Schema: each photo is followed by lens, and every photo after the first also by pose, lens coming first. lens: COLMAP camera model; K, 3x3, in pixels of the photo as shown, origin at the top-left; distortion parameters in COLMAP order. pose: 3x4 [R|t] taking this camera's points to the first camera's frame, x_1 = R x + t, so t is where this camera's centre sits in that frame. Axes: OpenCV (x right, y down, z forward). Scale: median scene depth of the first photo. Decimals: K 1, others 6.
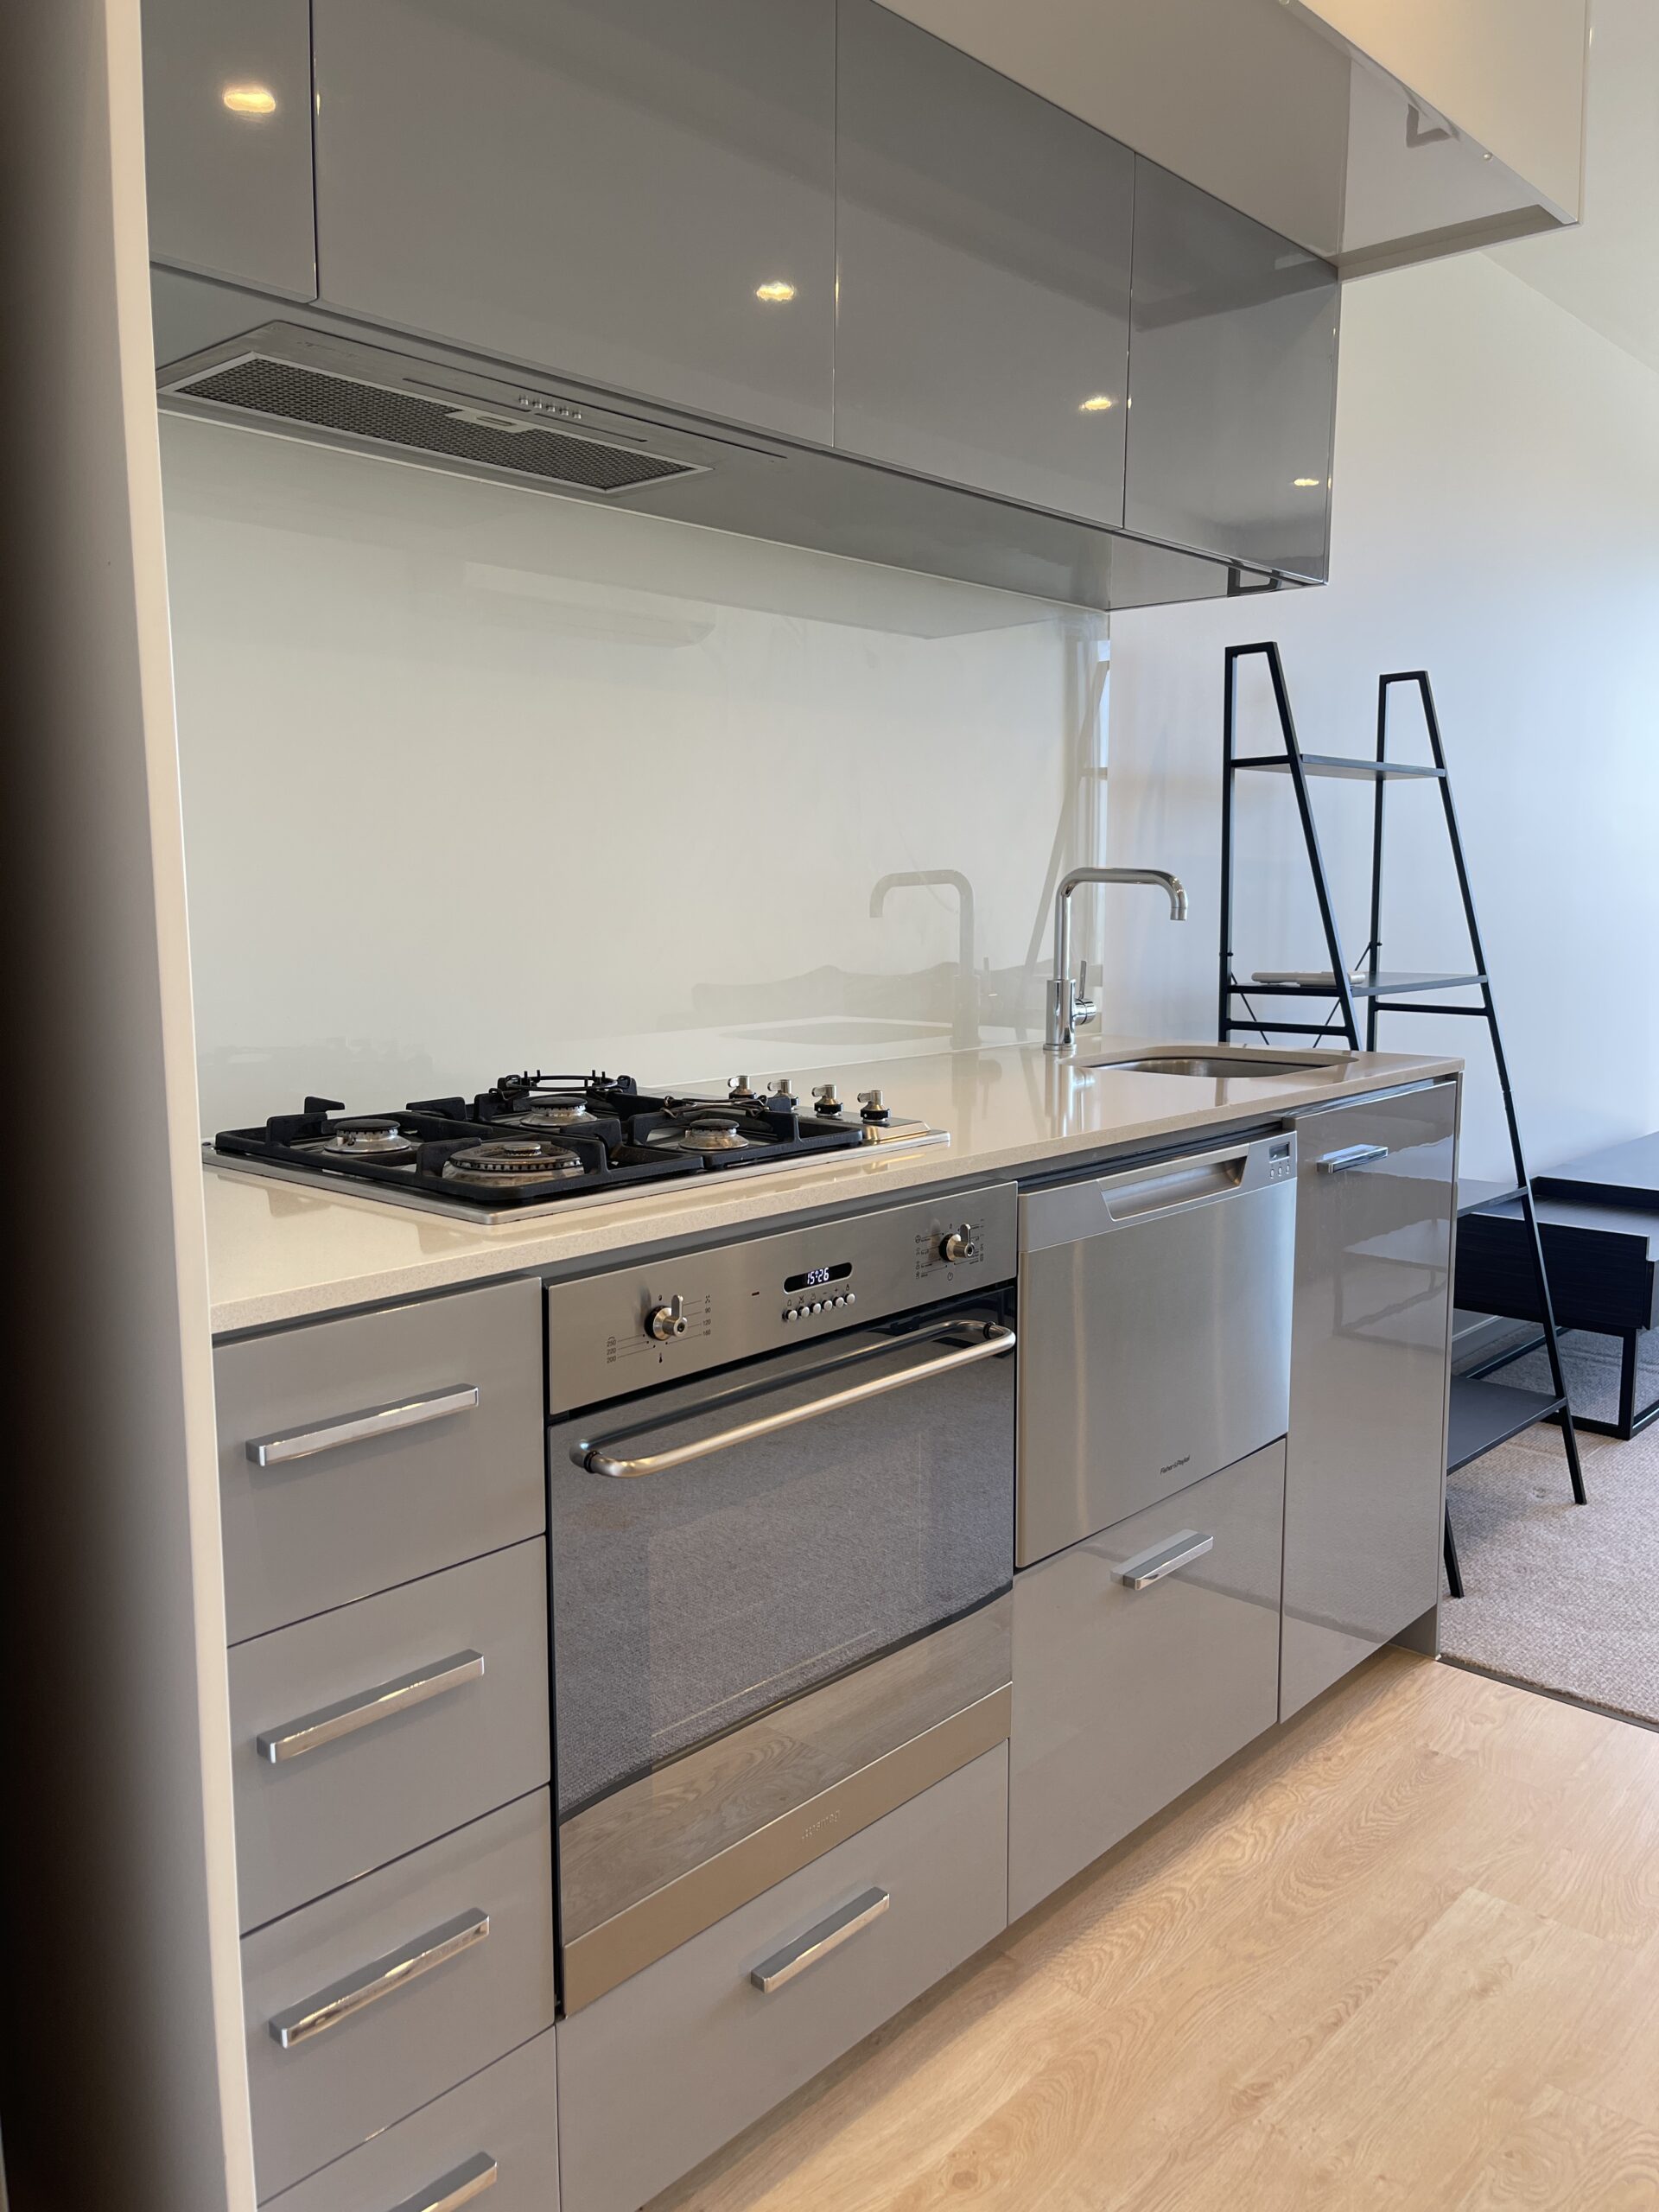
lens RADIAL K [[1694.1, 0, 825.8], [0, 1694.1, 1098.0], [0, 0, 1]] dist [0.028434, -0.019370]
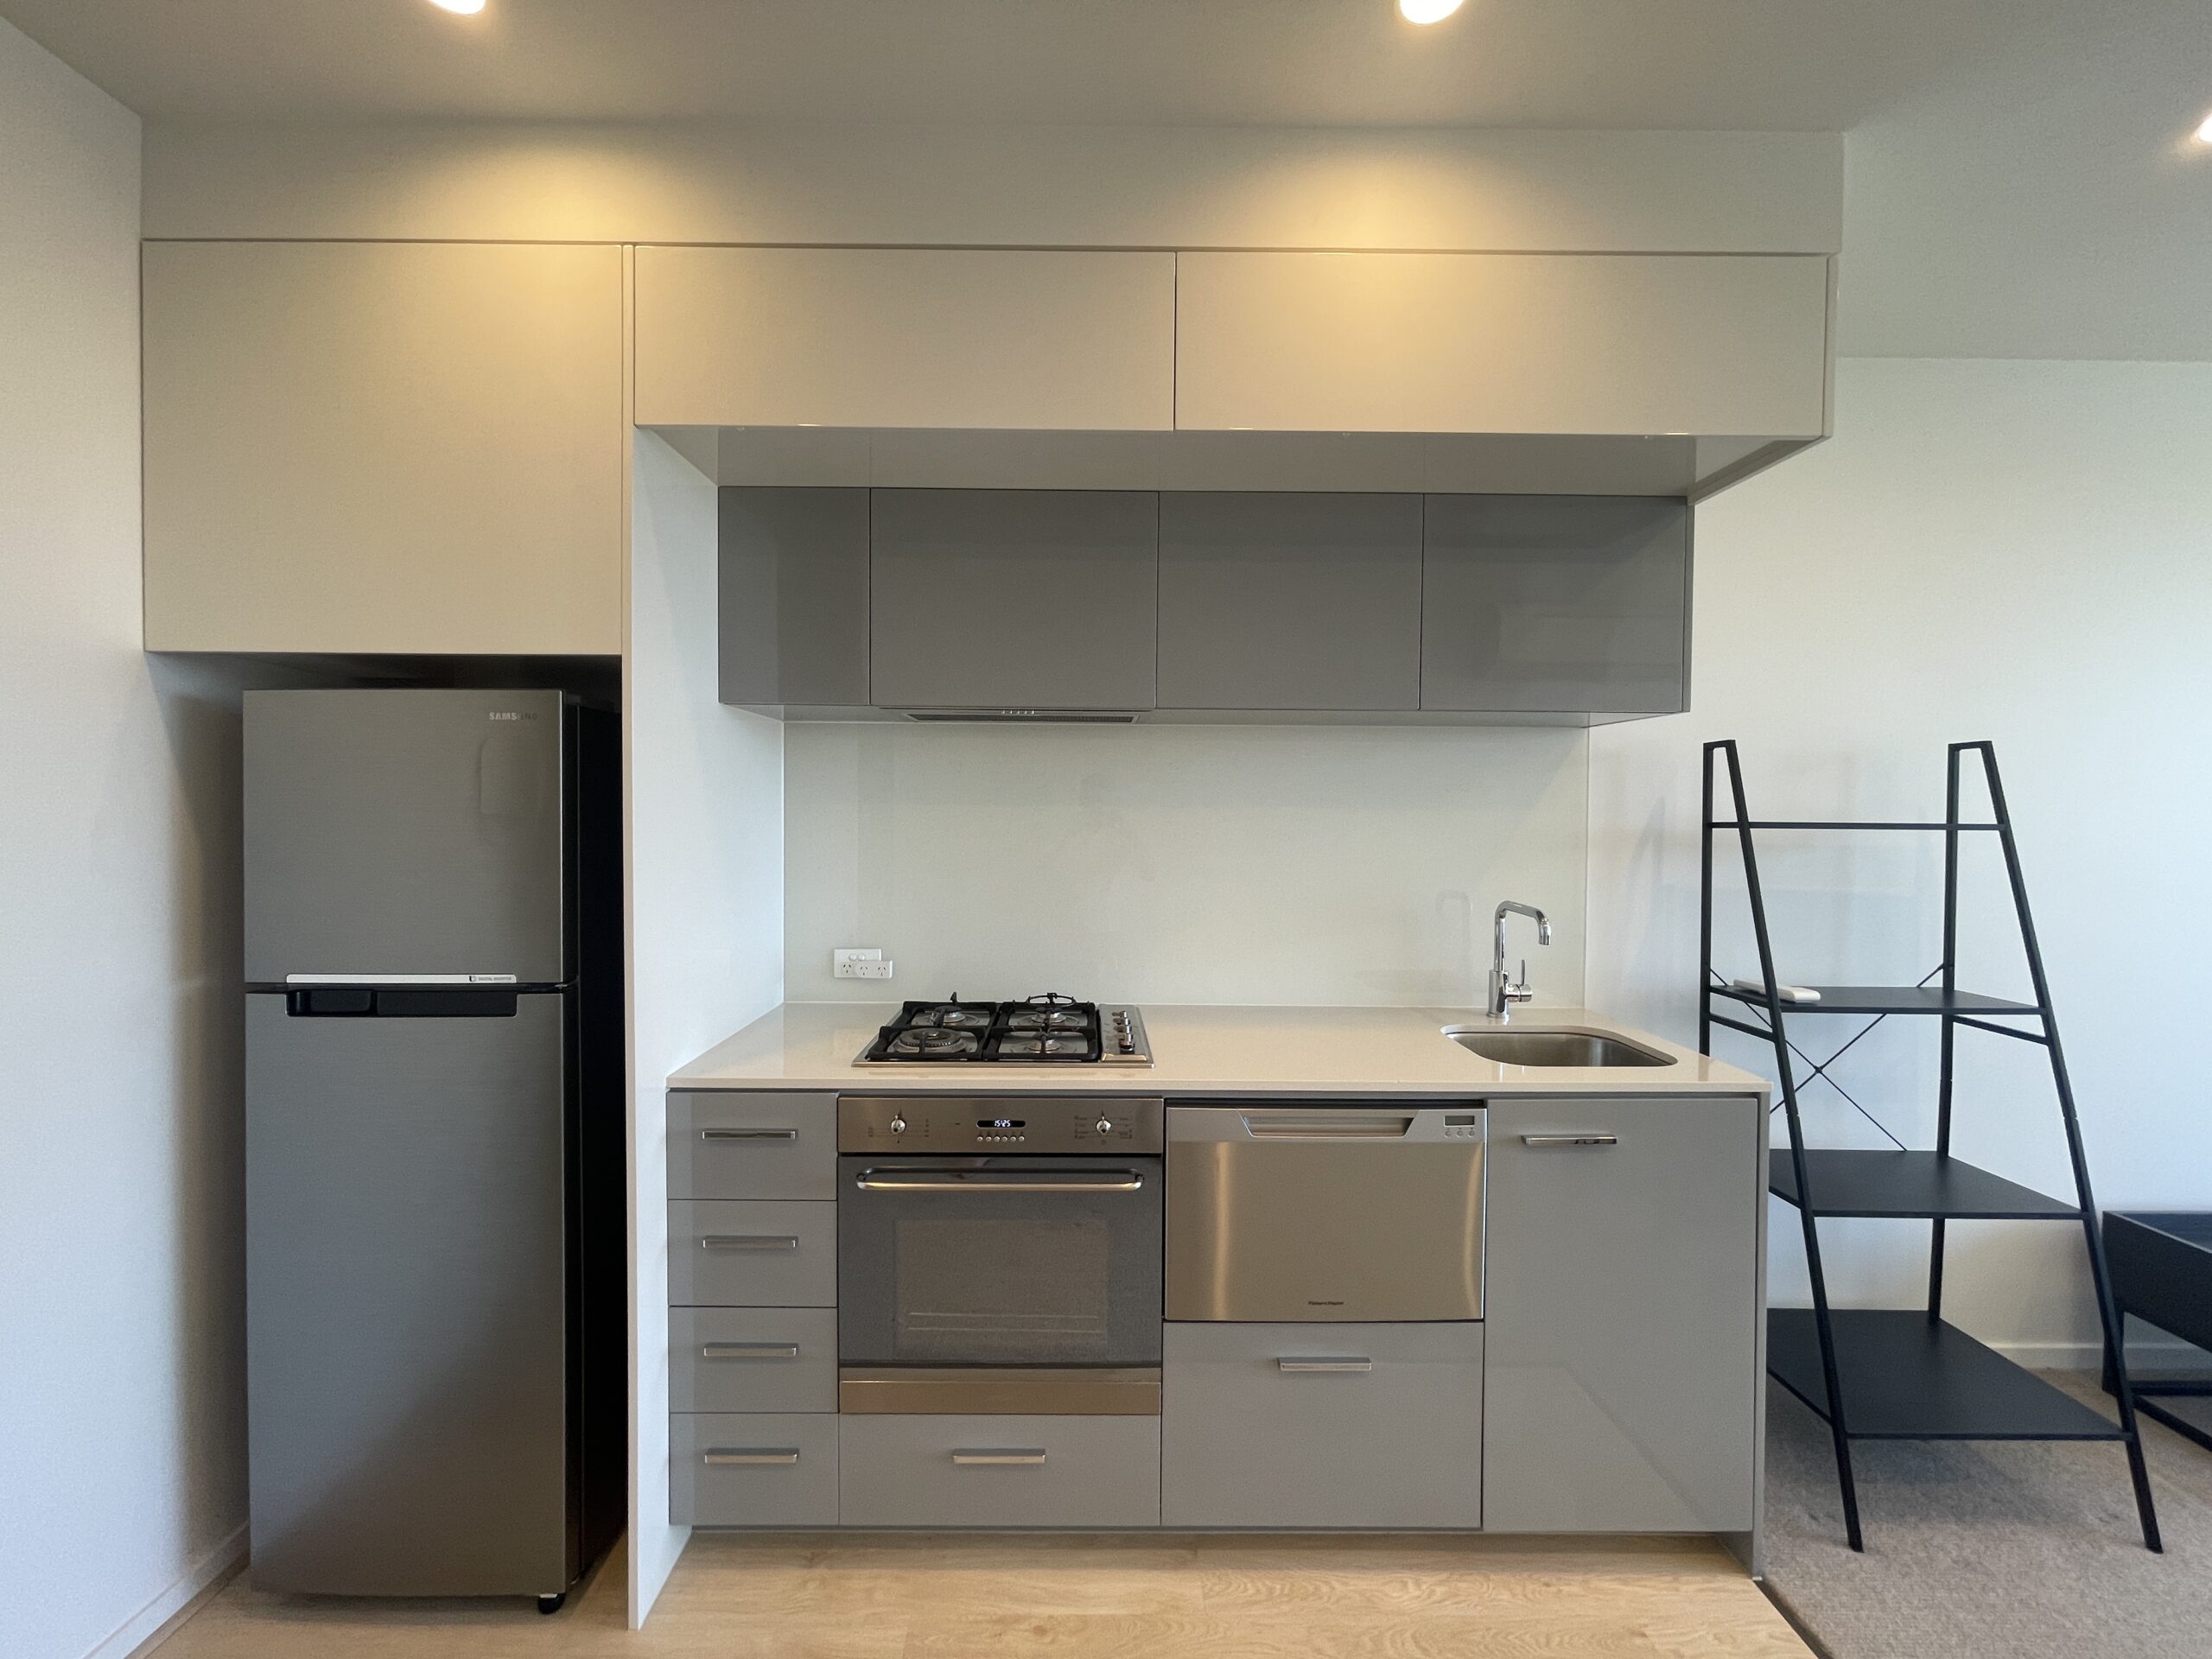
lens RADIAL K [[897.3, 0, 1090.7], [0, 897.3, 828.2], [0, 0, 1]] dist [0.002352, -0.001460]
pose [[0.674877, 0.022712, -0.737580, 0.677720], [-0.100977, 0.992966, -0.061816, -0.153723], [0.730989, 0.116197, 0.672424, 0.223847]]
